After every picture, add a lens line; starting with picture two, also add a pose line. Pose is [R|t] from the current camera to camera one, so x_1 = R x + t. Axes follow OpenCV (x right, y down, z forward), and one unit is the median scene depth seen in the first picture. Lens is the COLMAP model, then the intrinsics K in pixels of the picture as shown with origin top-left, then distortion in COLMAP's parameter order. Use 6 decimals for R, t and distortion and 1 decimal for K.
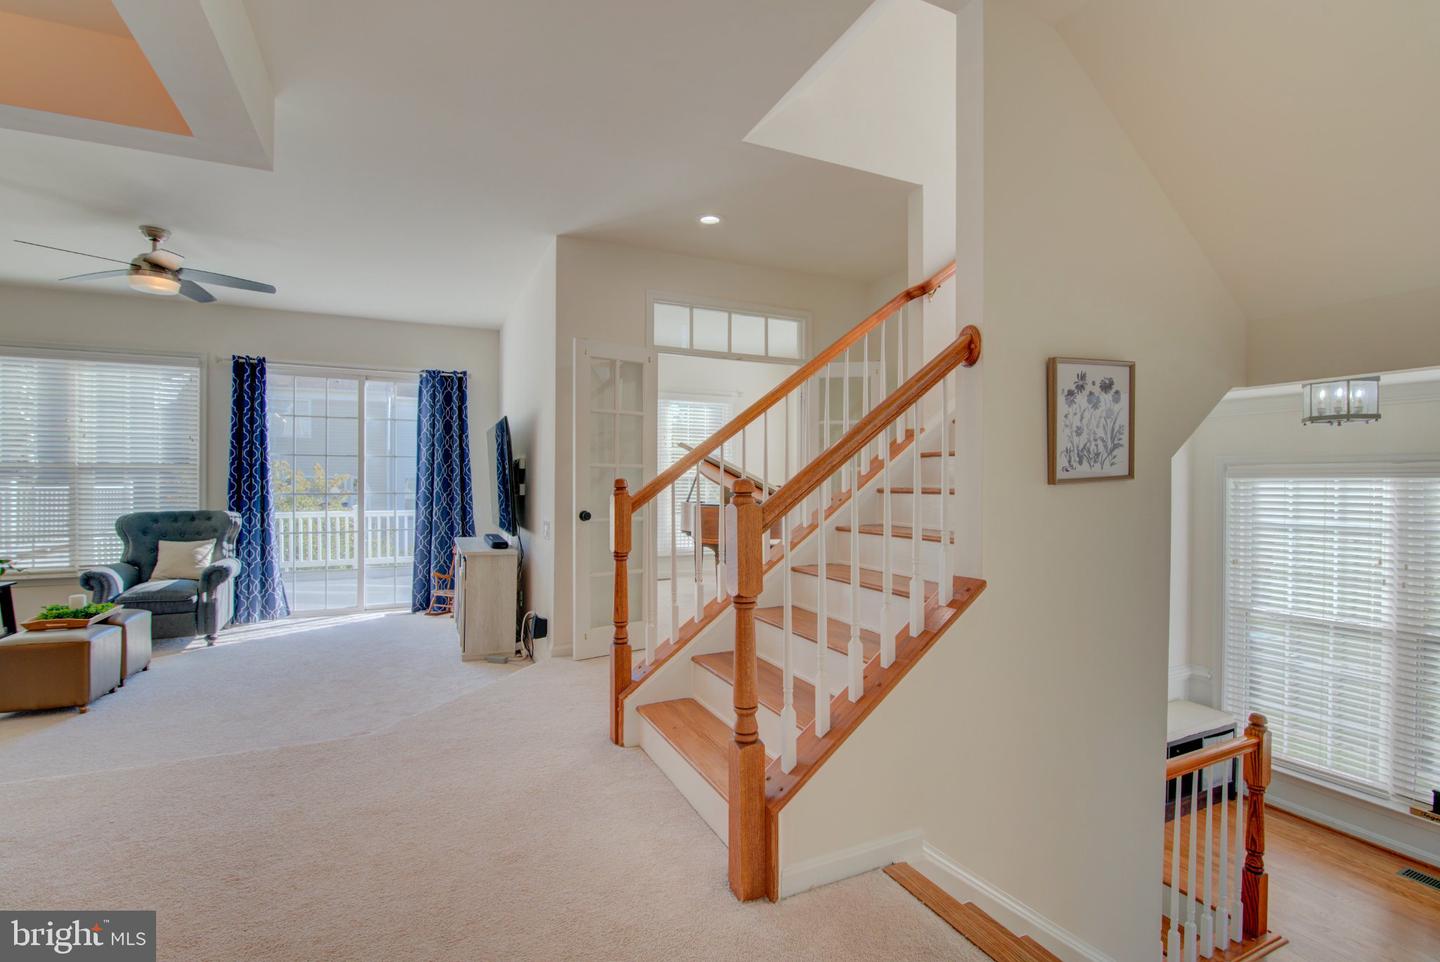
lens RADIAL K [[659.5, 0, 723.8], [0, 659.5, 487.6], [0, 0, 1]] dist [-0.018531, 0.001031]
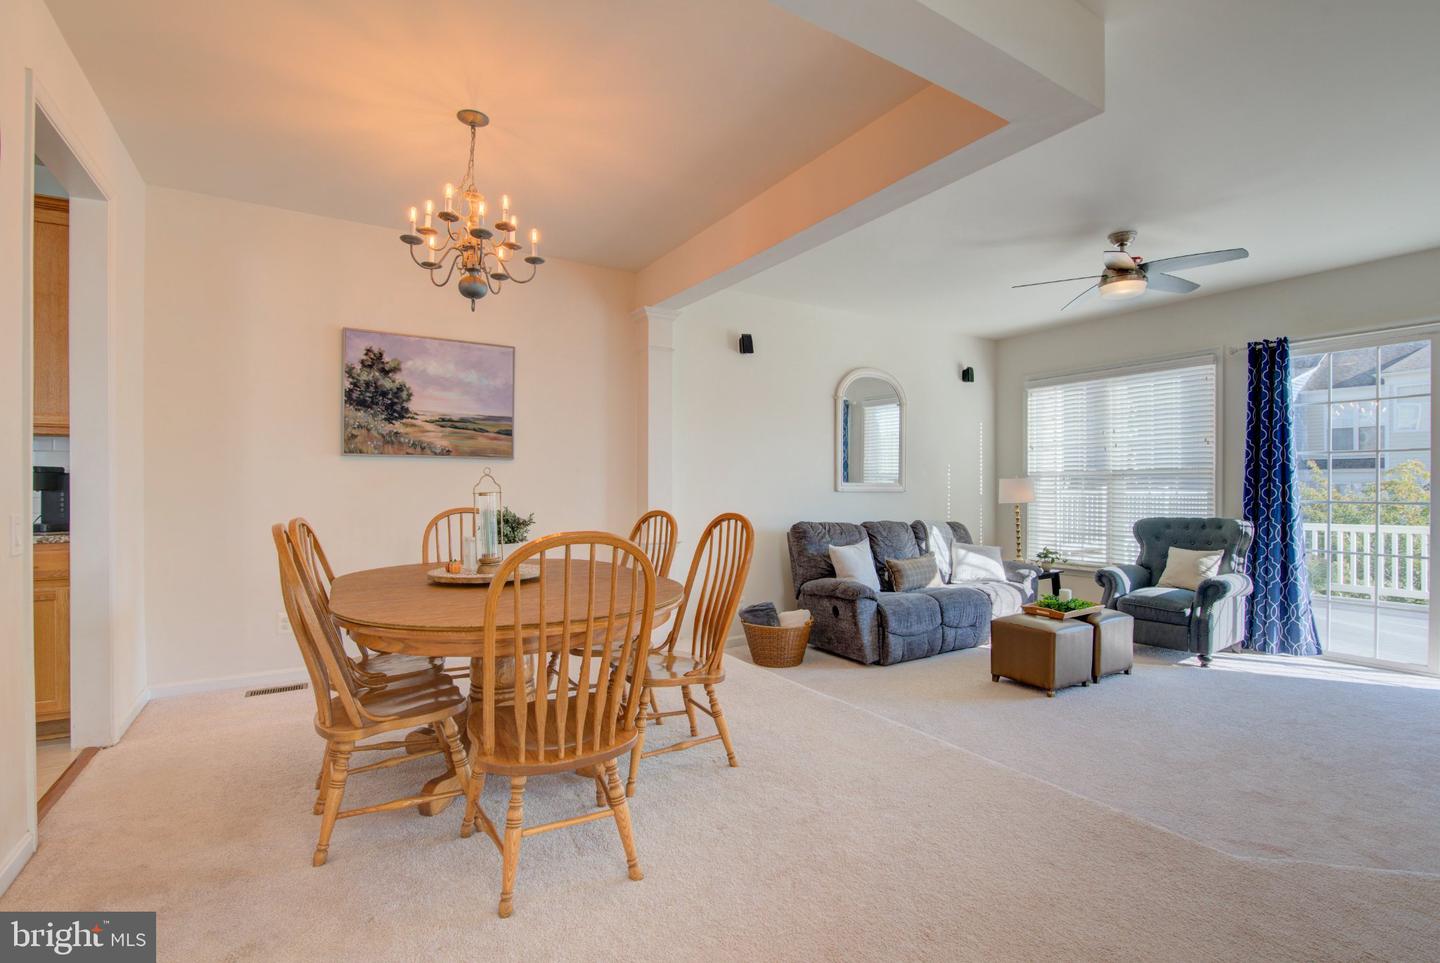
lens RADIAL K [[659.5, 0, 723.8], [0, 659.5, 488.1], [0, 0, 1]] dist [-0.018531, 0.001031]
pose [[0.123536, -0.001314, -0.992339, 0.031076], [-0.006586, 0.999976, -0.002144, -0.000690], [0.992318, 0.006800, 0.123525, 0.193887]]
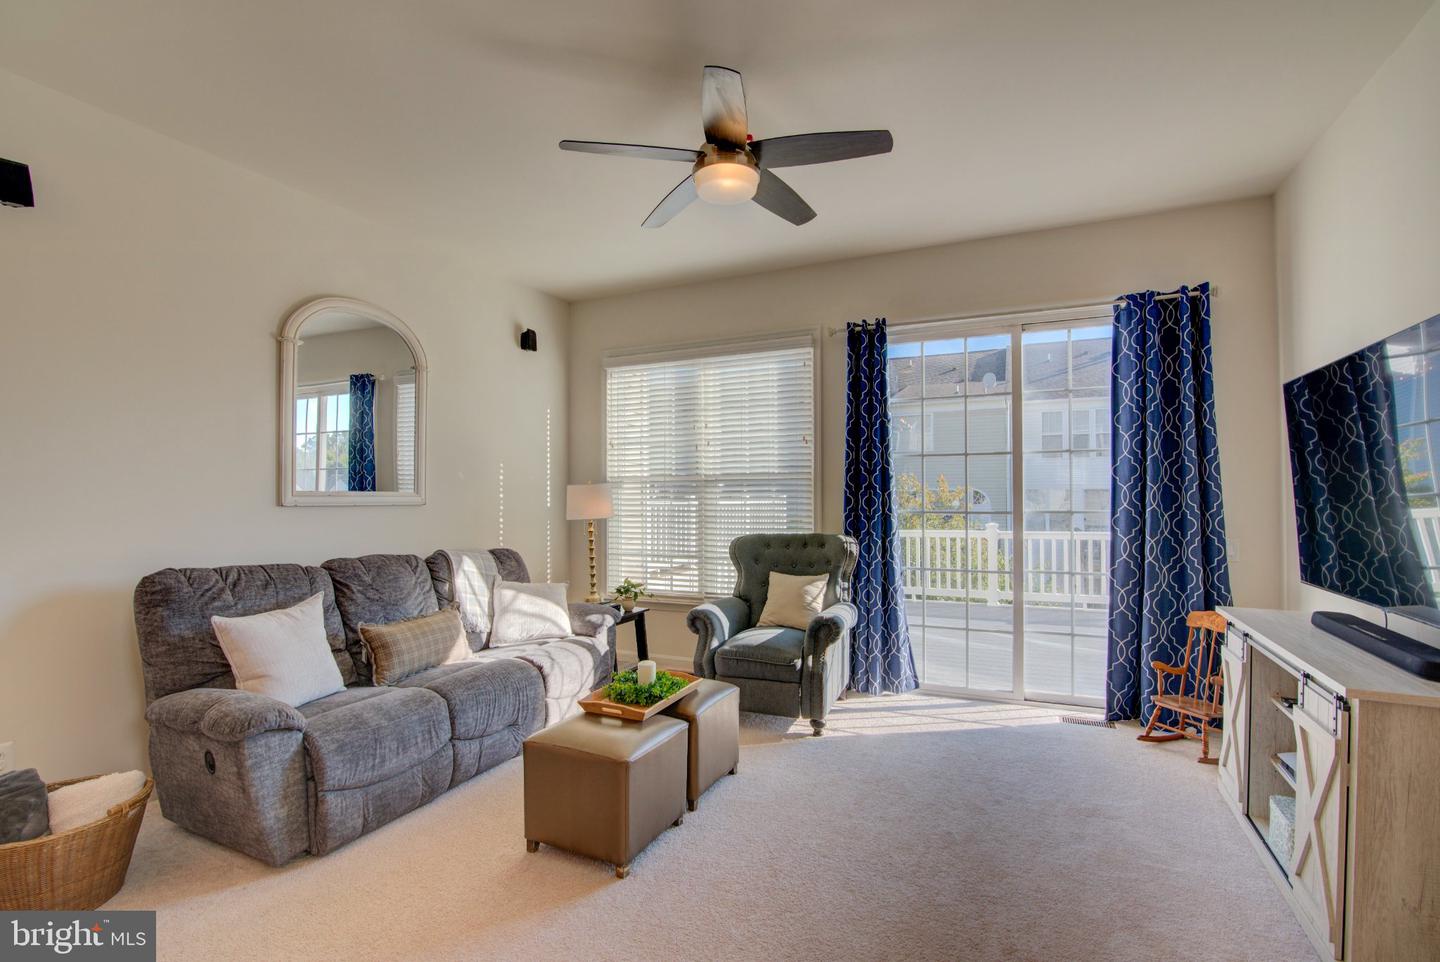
lens RADIAL K [[659.5, 0, 723.8], [0, 659.5, 487.6], [0, 0, 1]] dist [-0.018531, 0.001031]
pose [[0.646062, -0.016374, -0.763109, -0.283698], [0.001892, 0.999801, -0.019851, -0.002941], [0.763282, 0.011381, 0.645965, 0.422141]]
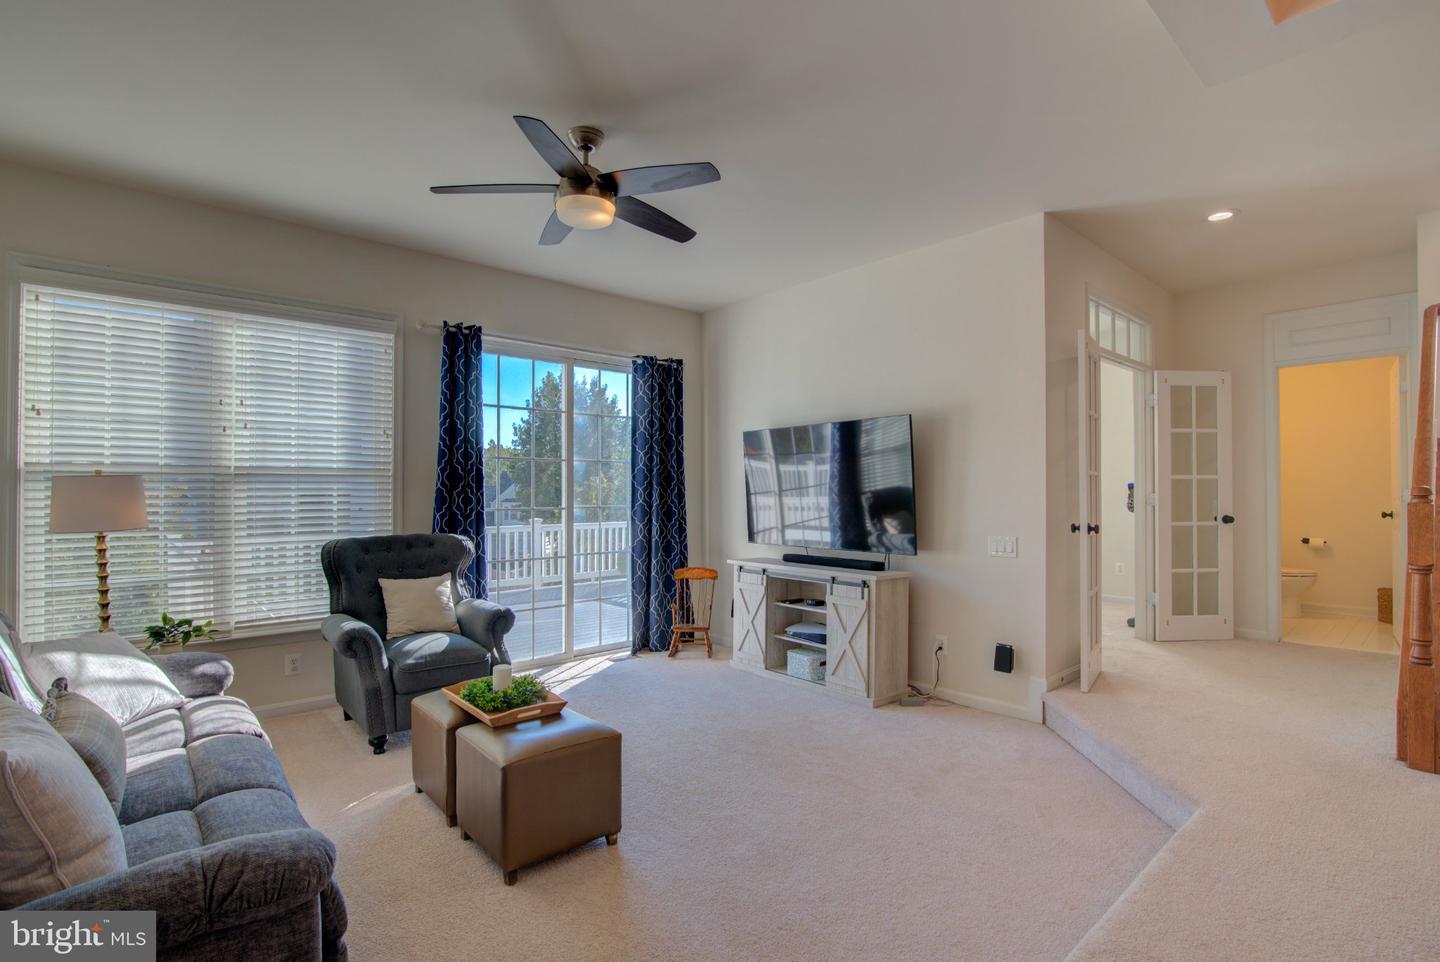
lens RADIAL K [[676.0, 0, 721.2], [0, 676.0, 488.9], [0, 0, 1]] dist [-0.013001, 0.000385]
pose [[0.959922, -0.004819, 0.280225, -0.675356], [0.008846, 0.999875, -0.013109, -0.001864], [-0.280127, 0.015062, 0.959845, 0.192241]]
